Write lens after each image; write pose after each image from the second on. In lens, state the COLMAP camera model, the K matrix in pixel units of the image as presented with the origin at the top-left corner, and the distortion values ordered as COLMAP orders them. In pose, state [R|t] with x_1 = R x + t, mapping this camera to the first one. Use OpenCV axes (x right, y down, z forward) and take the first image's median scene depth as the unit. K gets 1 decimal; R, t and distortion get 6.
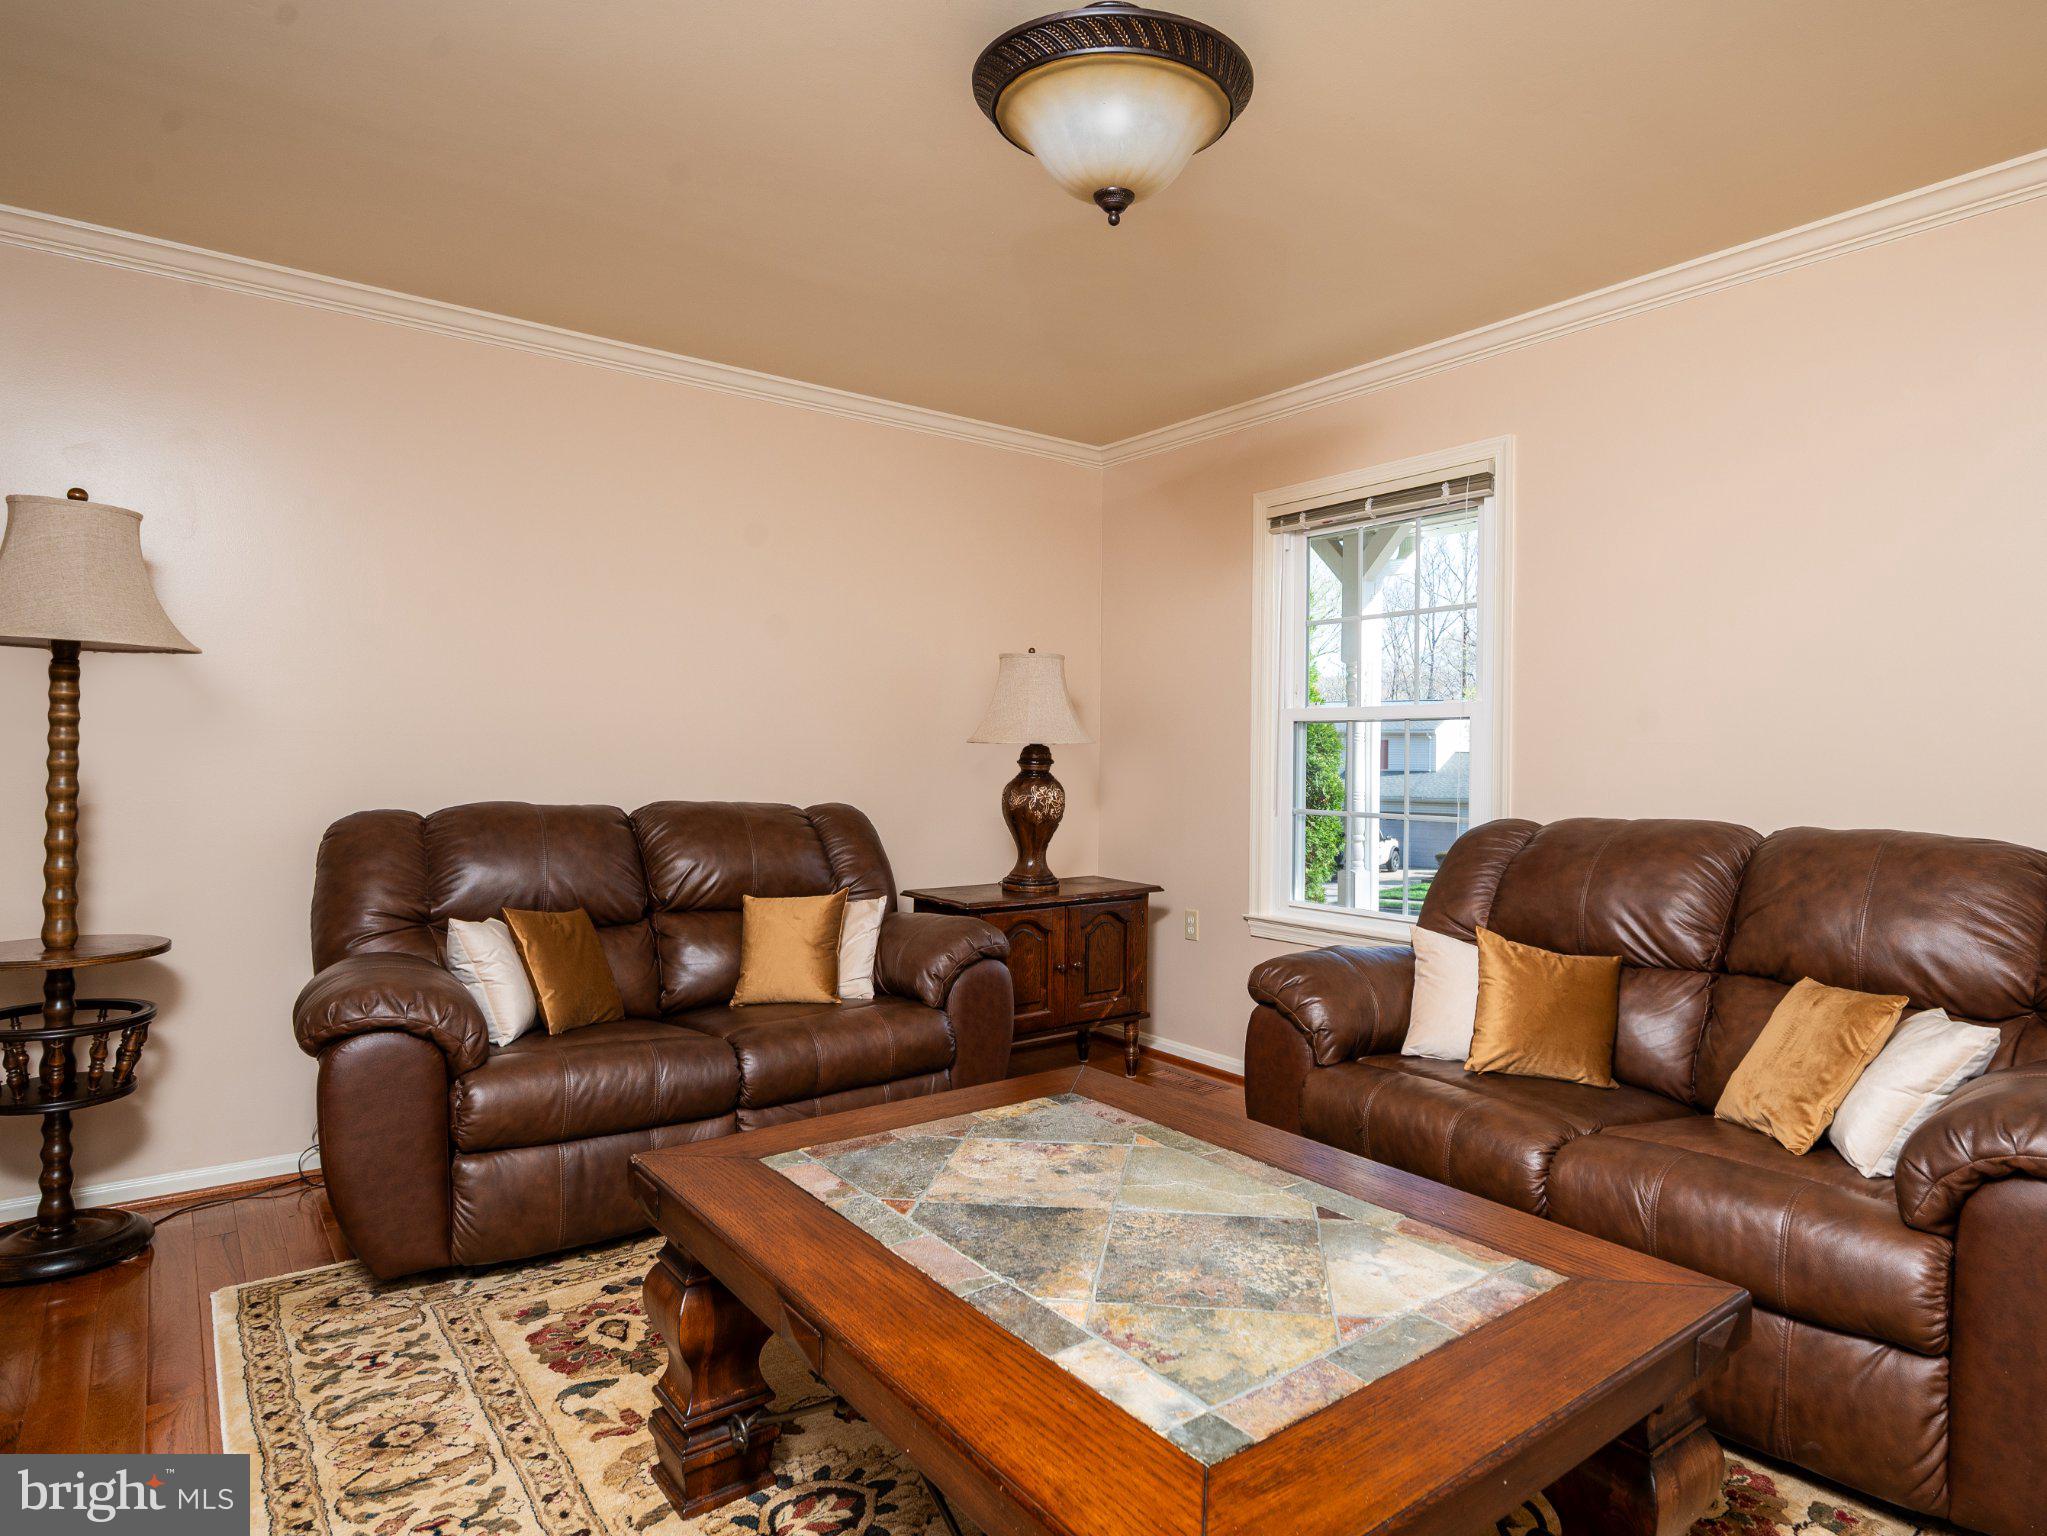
lens RADIAL K [[1173.3, 0, 1065.7], [0, 1173.3, 767.7], [0, 0, 1]] dist [0.005482, 0.000753]
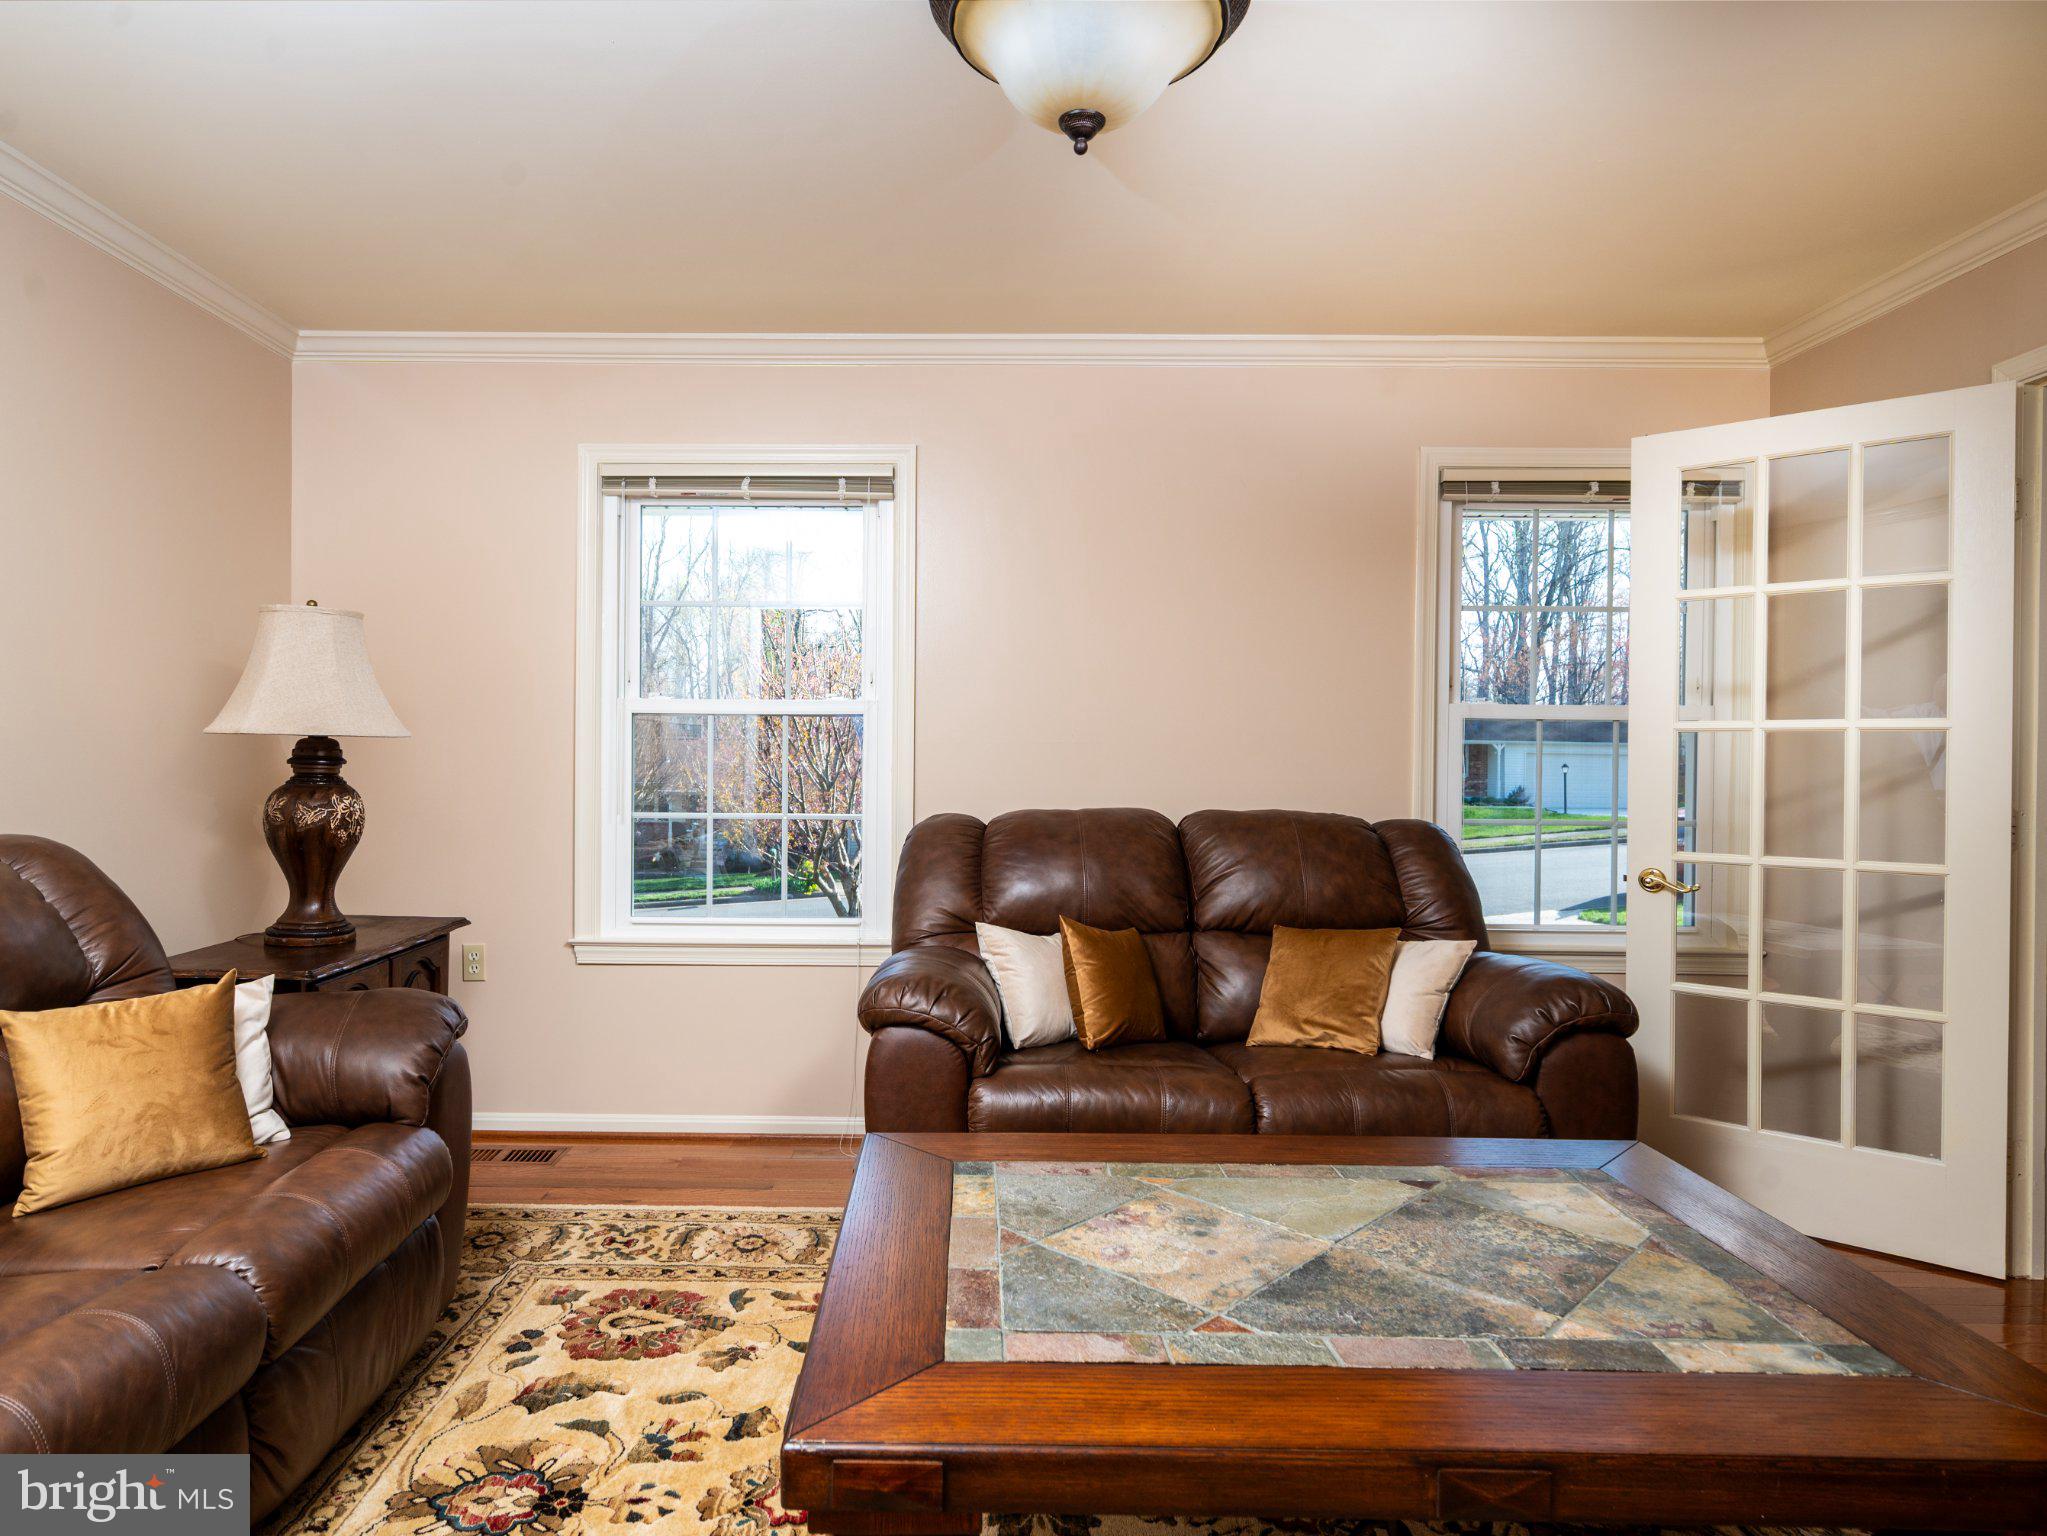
lens RADIAL K [[1204.2, 0, 928.0], [0, 1204.2, 767.3], [0, 0, 1]] dist [0.004303, -0.002876]
pose [[0.626237, -0.010327, 0.779565, -0.615585], [0.004413, 0.999943, 0.009702, -0.011113], [-0.779620, -0.002635, 0.626247, 0.439603]]
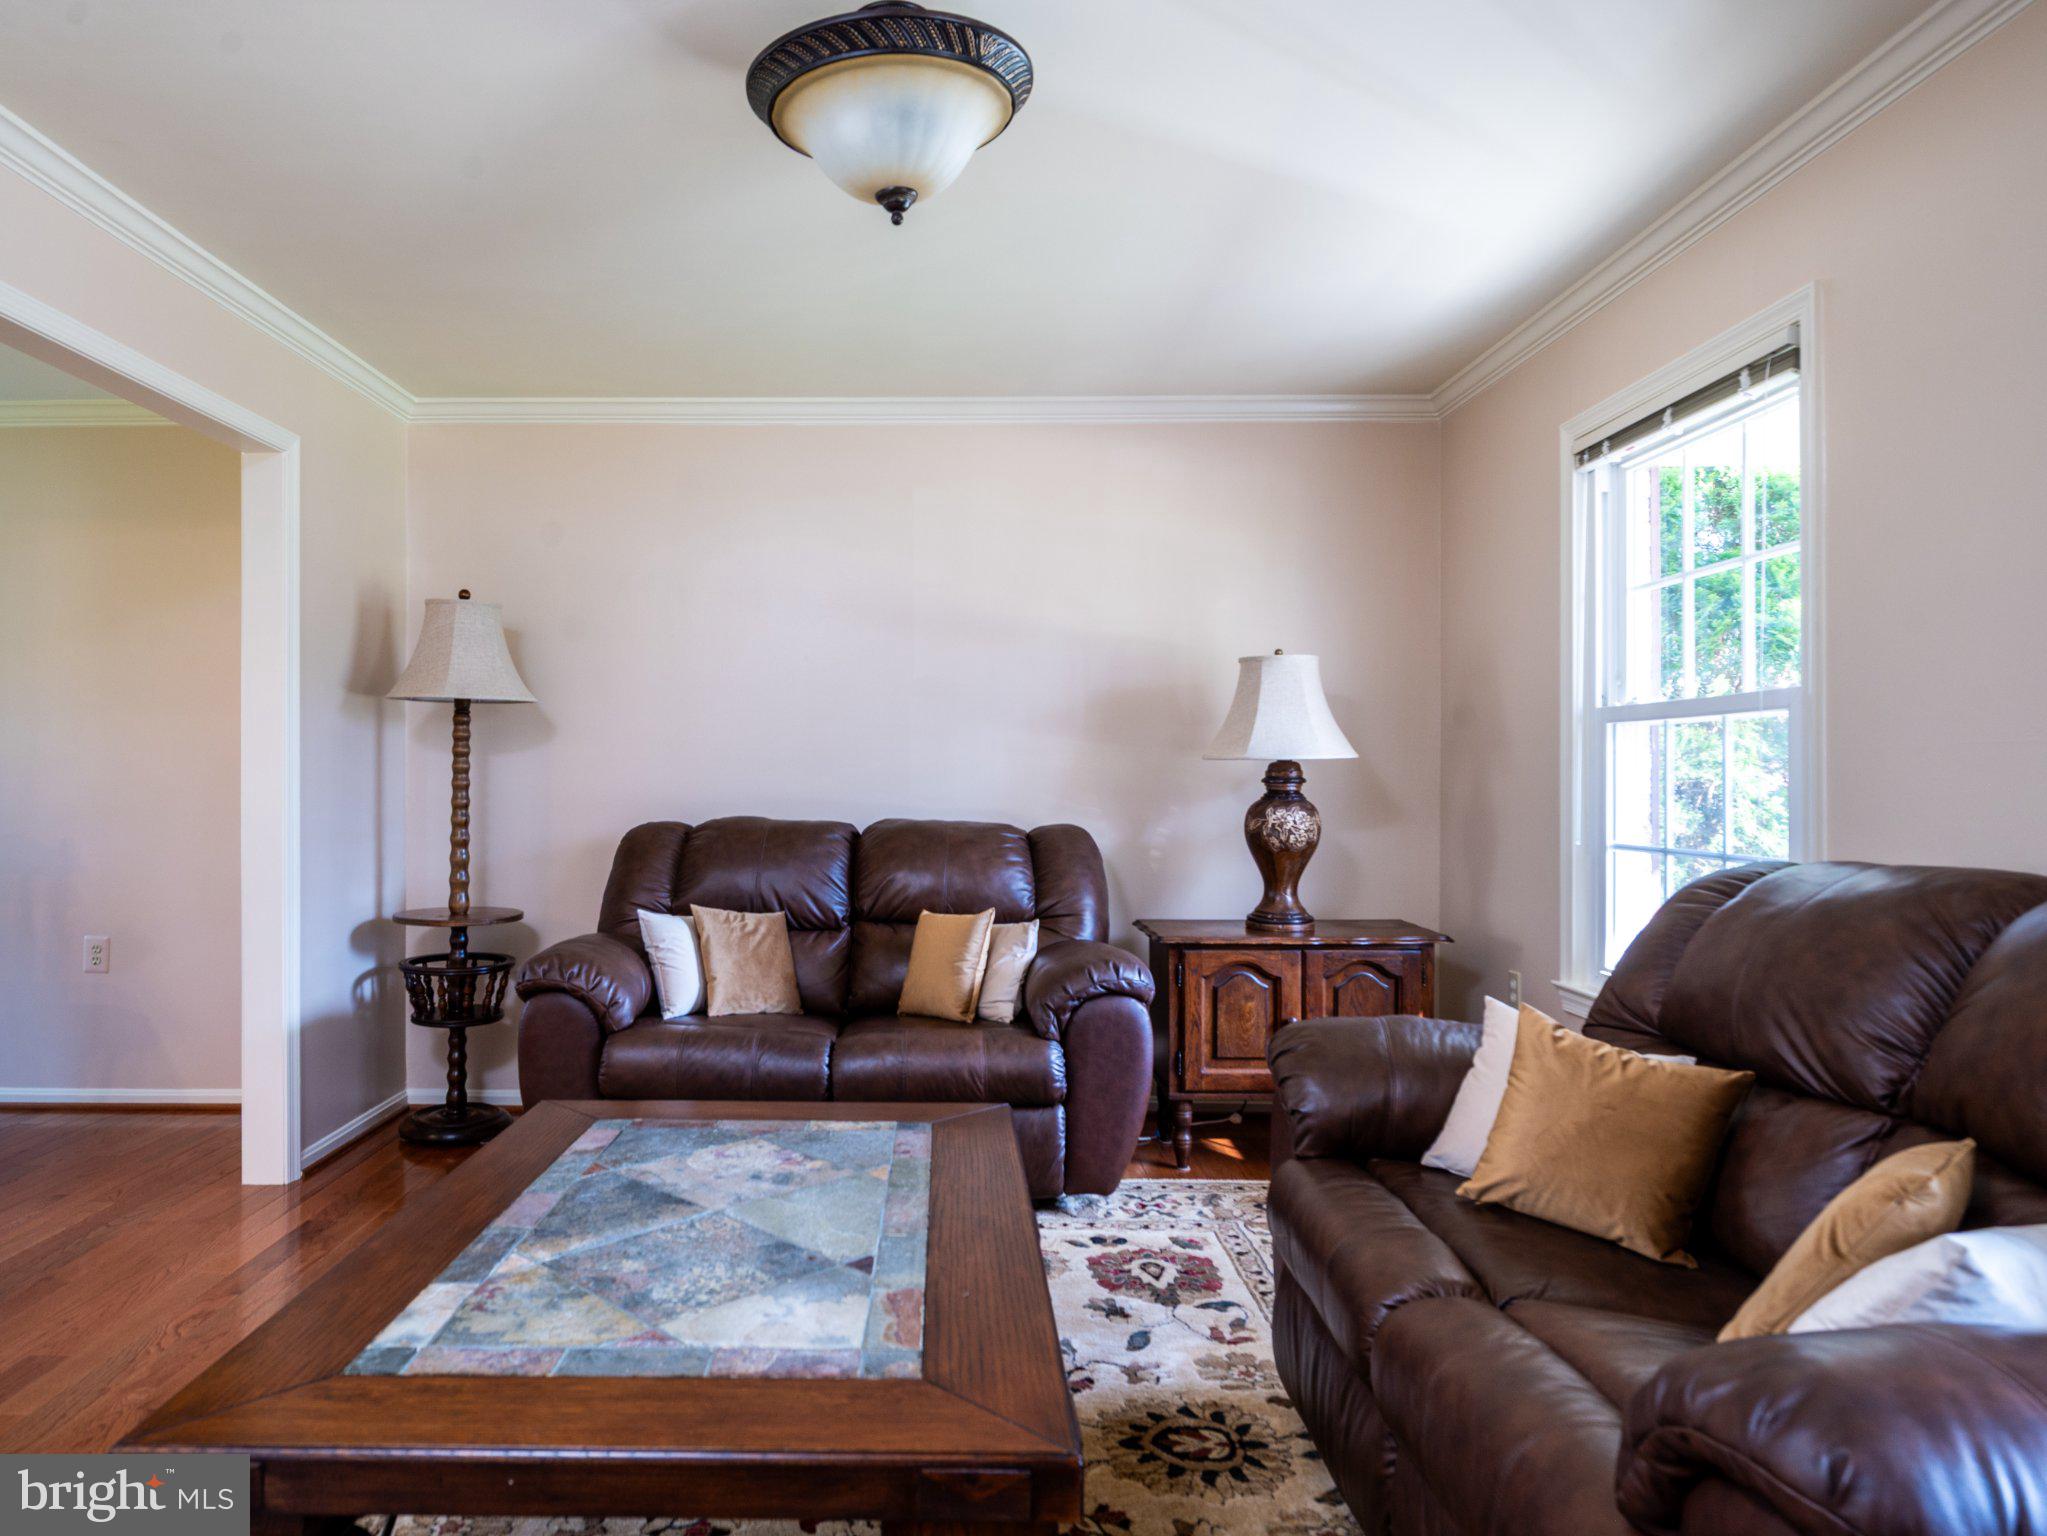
lens RADIAL K [[1275.0, 0, 875.3], [0, 1275.0, 769.7], [0, 0, 1]] dist [-0.002034, -0.000490]
pose [[0.768245, -0.009633, -0.640083, 0.582801], [-0.001713, 0.999852, -0.017104, 0.006336], [0.640153, 0.014237, 0.768115, 0.154635]]
